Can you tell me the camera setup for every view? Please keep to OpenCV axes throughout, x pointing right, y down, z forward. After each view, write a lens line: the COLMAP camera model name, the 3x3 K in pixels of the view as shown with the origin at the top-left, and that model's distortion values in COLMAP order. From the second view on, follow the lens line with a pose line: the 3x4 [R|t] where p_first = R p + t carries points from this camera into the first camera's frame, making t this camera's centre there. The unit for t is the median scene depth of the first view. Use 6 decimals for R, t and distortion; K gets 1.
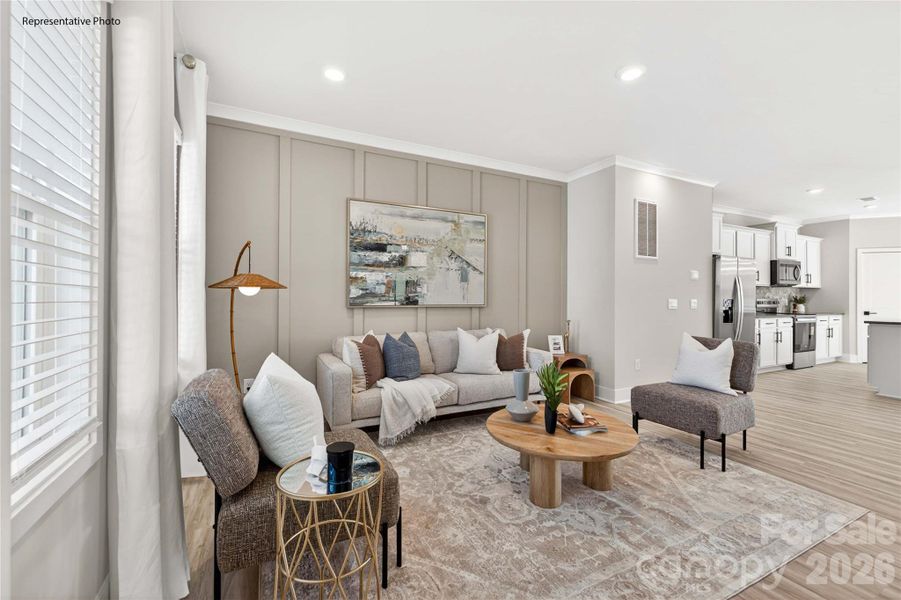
lens RADIAL K [[380.3, 0, 448.3], [0, 380.3, 290.4], [0, 0, 1]] dist [0.007874, 0.000463]
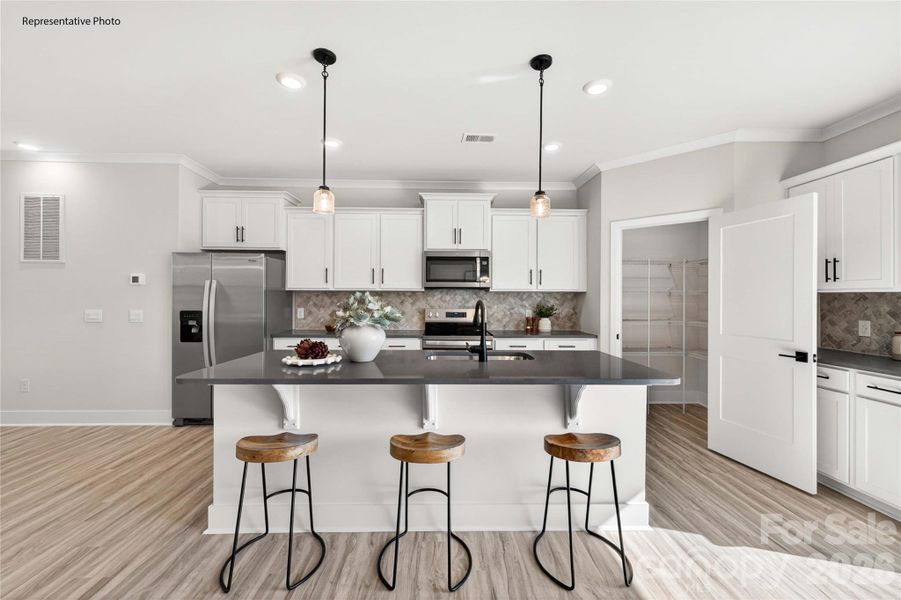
lens RADIAL K [[376.7, 0, 450.5], [0, 376.7, 300.0], [0, 0, 1]] dist [0.001343, 0.000205]
pose [[0.904119, 0.003405, -0.427268, 1.698569], [0.005605, 0.999788, 0.019828, -0.010073], [0.427245, -0.020321, 0.903907, 0.613956]]
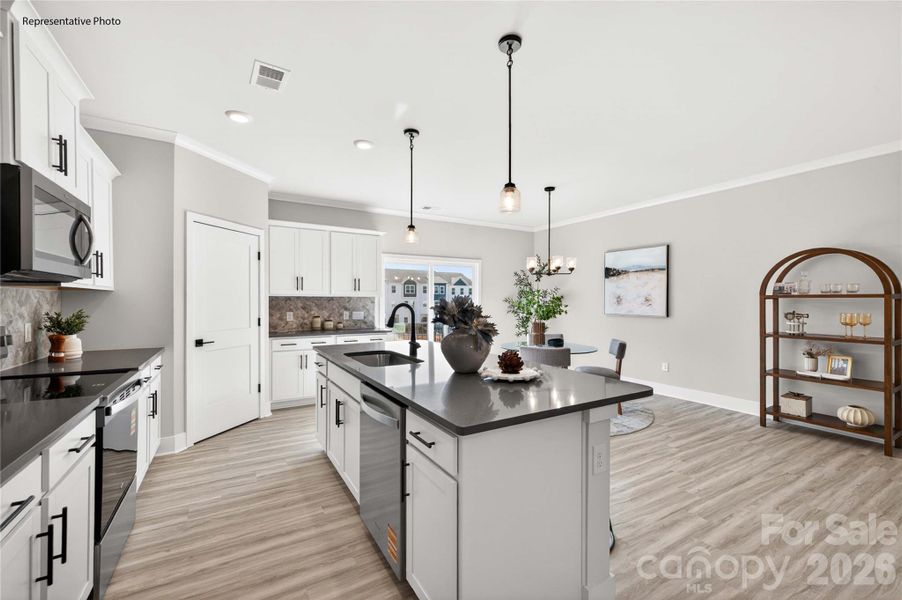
lens RADIAL K [[377.1, 0, 451.0], [0, 377.1, 300.0], [0, 0, 1]] dist [0.001343, 0.000205]
pose [[-0.067457, -0.002188, 0.997720, 0.885809], [-0.021266, 0.999774, 0.000755, -0.006440], [-0.997496, -0.021167, -0.067488, 1.087861]]
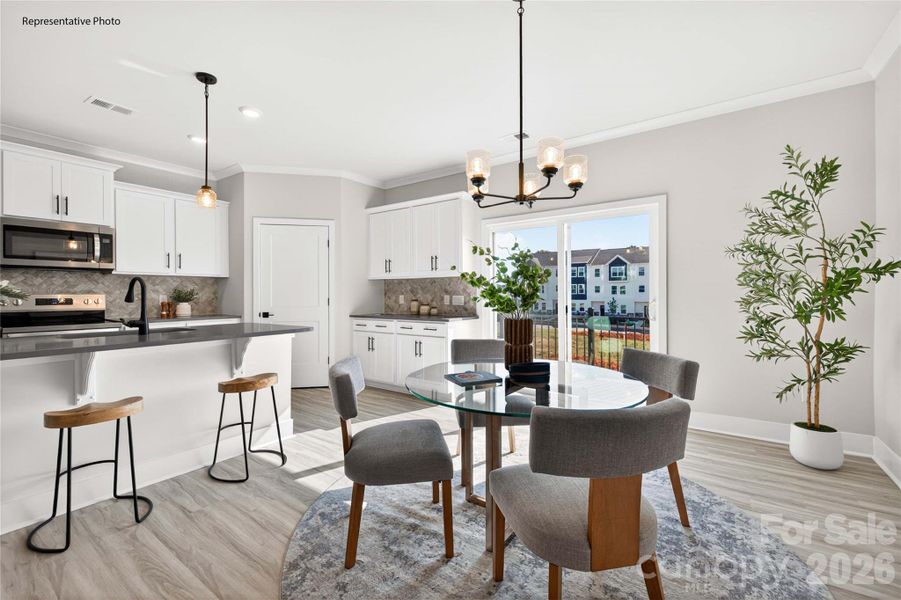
lens RADIAL K [[380.3, 0, 448.3], [0, 380.3, 290.4], [0, 0, 1]] dist [0.007874, 0.000463]
pose [[0.887175, -0.002245, 0.461427, 1.653280], [-0.002215, 0.999956, 0.009124, 0.015920], [-0.461427, -0.009117, 0.887131, 0.403246]]
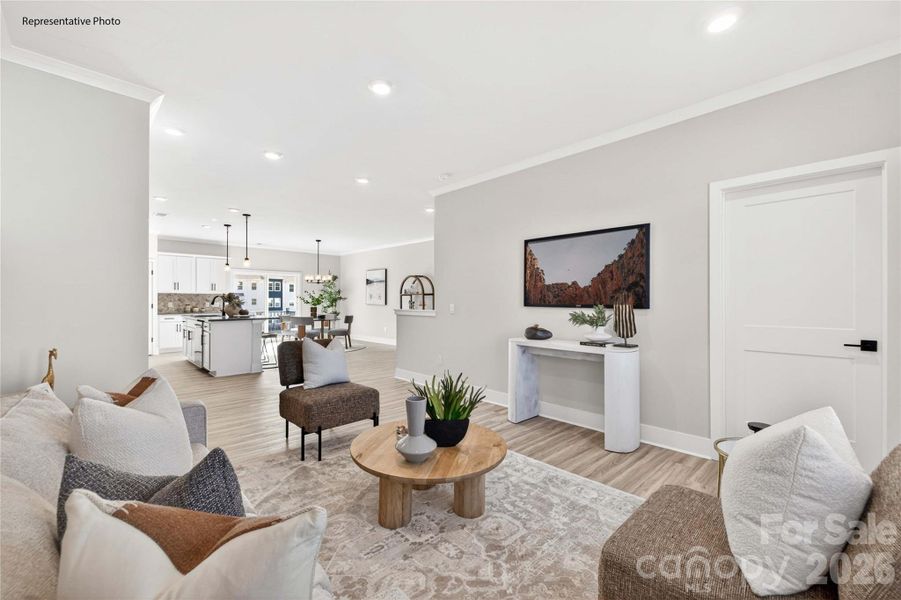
lens RADIAL K [[376.7, 0, 450.5], [0, 376.7, 300.0], [0, 0, 1]] dist [0.001343, 0.000205]
pose [[-0.292207, -0.001863, 0.956353, -0.322233], [-0.023417, 0.999712, -0.005207, 0.004843], [-0.956068, -0.023917, -0.292167, 0.648522]]
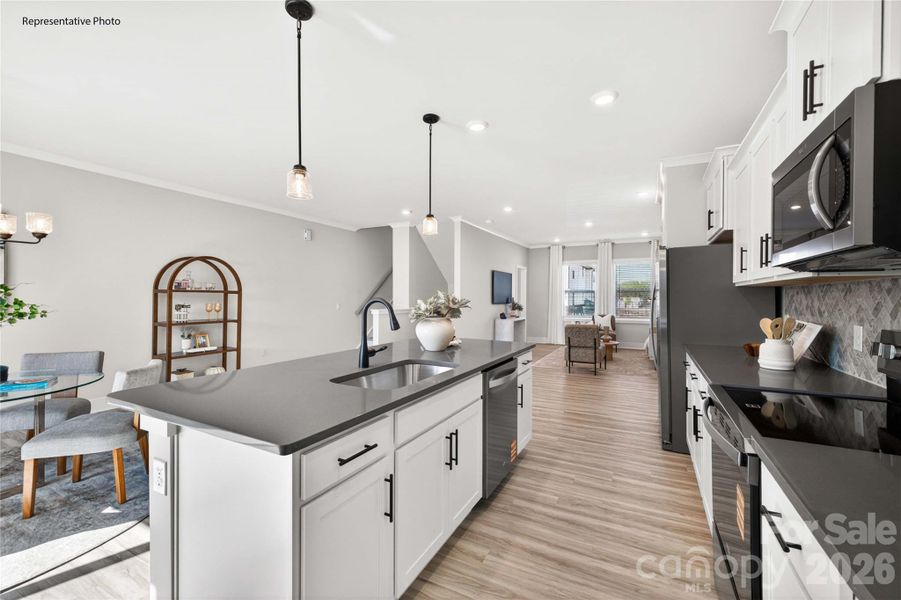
lens RADIAL K [[376.7, 0, 450.5], [0, 376.7, 300.0], [0, 0, 1]] dist [0.001343, 0.000205]
pose [[-0.811244, -0.000996, -0.584707, 1.699518], [0.005324, 0.999945, -0.009090, 0.007946], [0.584684, -0.010488, -0.811194, 1.544318]]
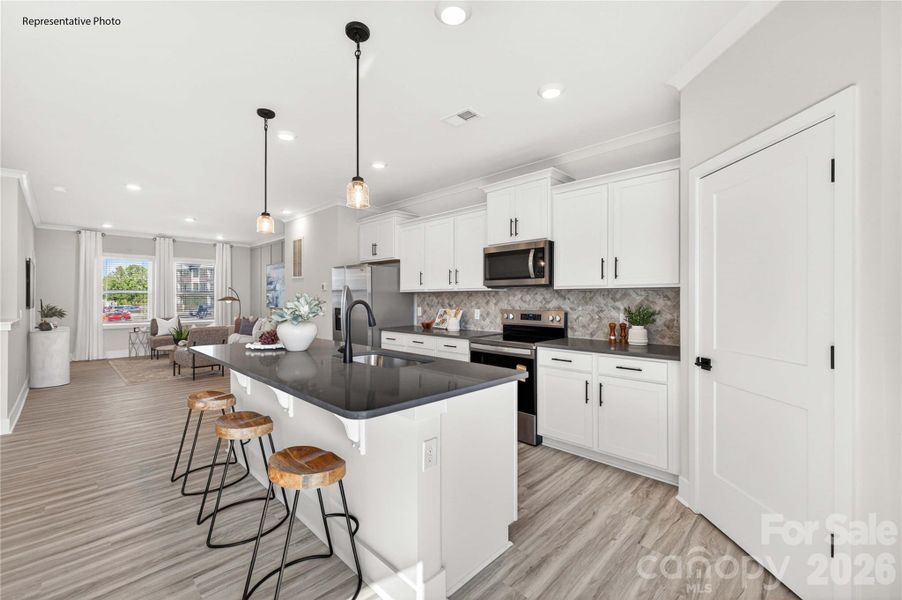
lens RADIAL K [[372.0, 0, 450.3], [0, 372.0, 302.2], [0, 0, 1]] dist [0.000307, 0.000104]
pose [[0.324441, 0.006363, -0.945884, 2.036863], [0.018461, 0.999744, 0.013058, 0.000283], [0.945726, -0.021699, 0.324241, 1.076812]]
